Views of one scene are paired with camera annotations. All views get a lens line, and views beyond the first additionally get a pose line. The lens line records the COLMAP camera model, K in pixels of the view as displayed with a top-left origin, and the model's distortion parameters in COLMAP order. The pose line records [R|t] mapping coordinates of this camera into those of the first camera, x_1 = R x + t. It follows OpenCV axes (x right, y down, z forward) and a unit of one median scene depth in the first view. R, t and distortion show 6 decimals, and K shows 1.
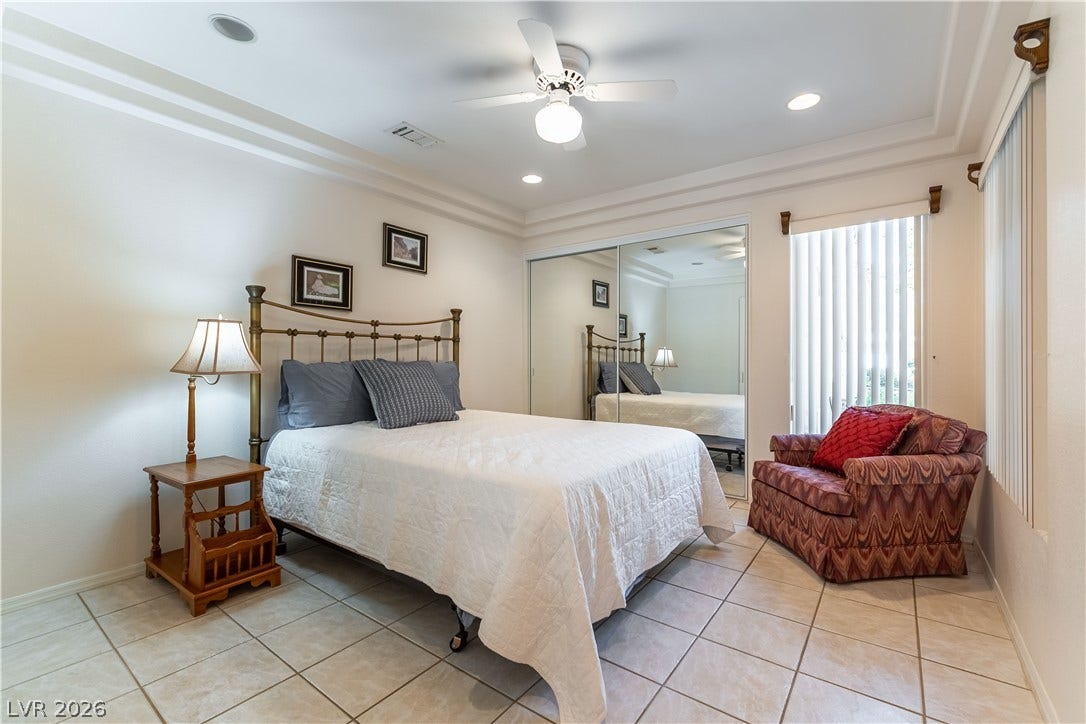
lens RADIAL K [[472.4, 0, 542.8], [0, 472.4, 361.4], [0, 0, 1]] dist [-0.004709, -0.000425]
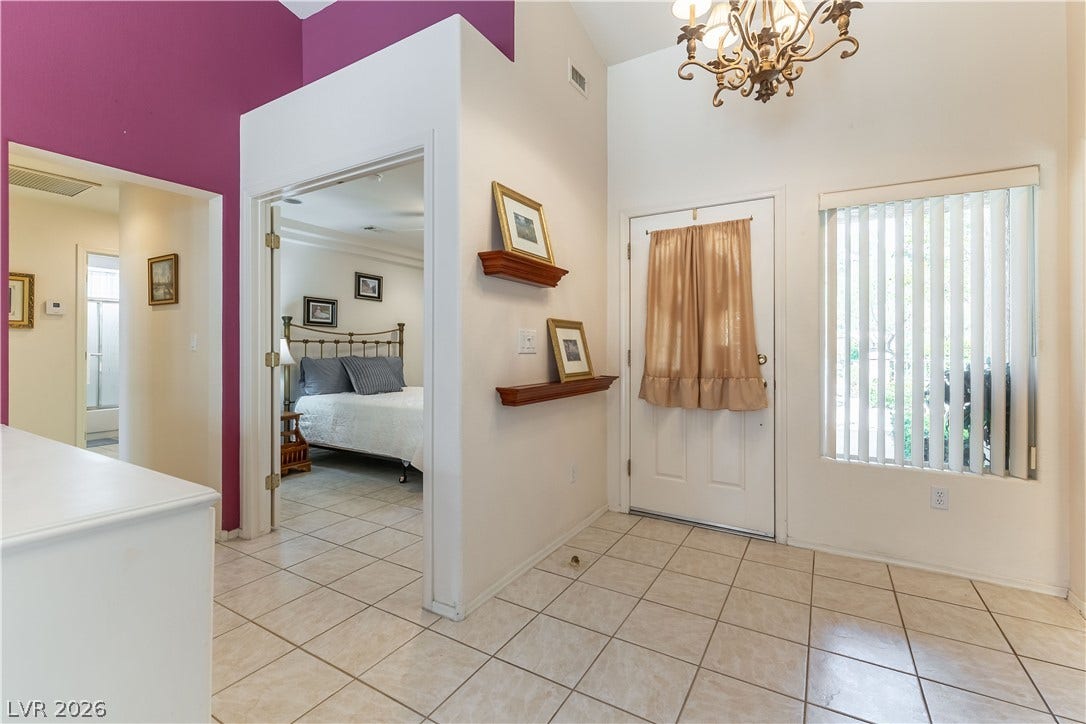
lens RADIAL K [[472.4, 0, 545.6], [0, 472.4, 357.4], [0, 0, 1]] dist [-0.004709, -0.000425]
pose [[0.993182, 0.001080, 0.116568, 0.134928], [-0.002775, 0.999893, 0.014383, -0.025927], [-0.116540, -0.014608, 0.993079, -0.752012]]
